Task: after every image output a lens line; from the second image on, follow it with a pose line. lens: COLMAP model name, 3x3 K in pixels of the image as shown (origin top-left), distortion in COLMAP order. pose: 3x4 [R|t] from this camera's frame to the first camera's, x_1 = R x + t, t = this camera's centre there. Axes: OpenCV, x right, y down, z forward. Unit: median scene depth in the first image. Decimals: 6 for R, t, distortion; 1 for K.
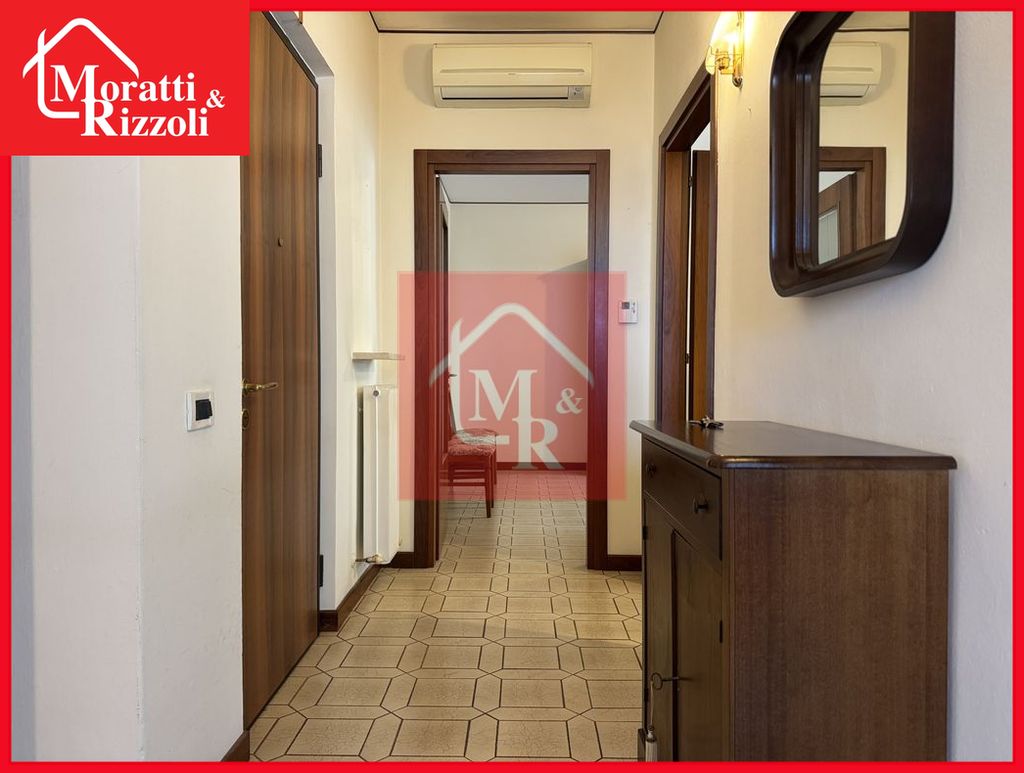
lens RADIAL K [[701.2, 0, 518.9], [0, 701.2, 384.6], [0, 0, 1]] dist [0.118914, -0.180279]
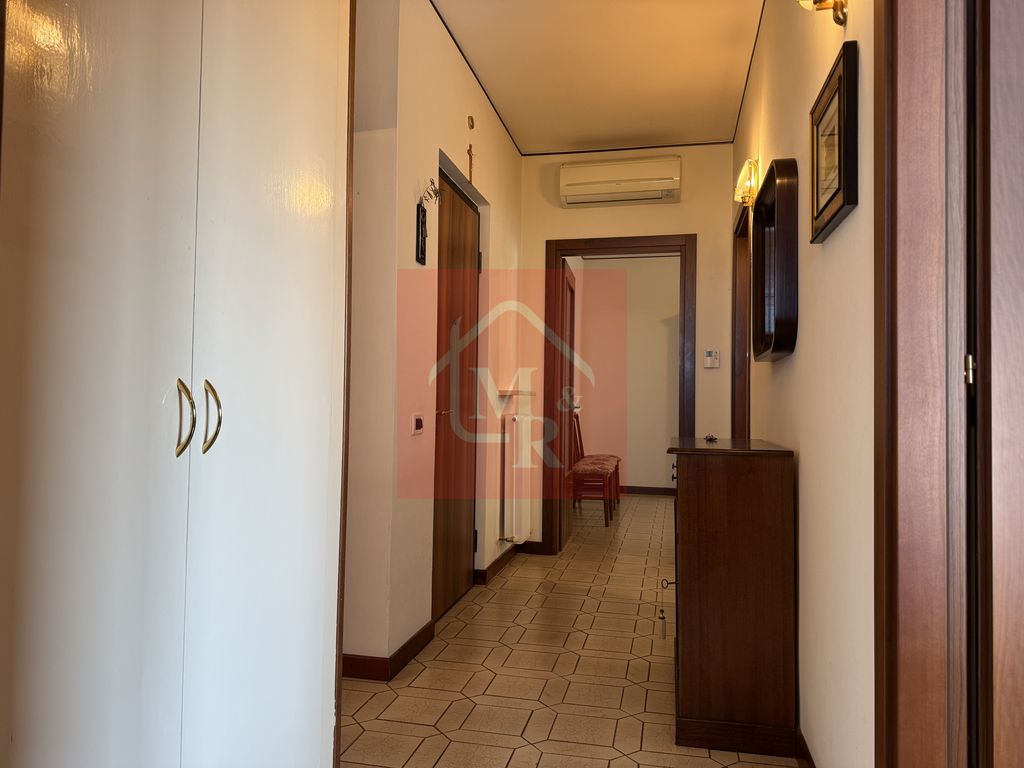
lens RADIAL K [[722.5, 0, 512.0], [0, 722.5, 384.0], [0, 0, 1]] dist [0.088748, -0.096211]
pose [[0.977035, 0.005017, -0.213021, 0.087944], [-0.015019, 0.998858, -0.045360, 0.006066], [0.212550, 0.047517, 0.975994, -0.362081]]
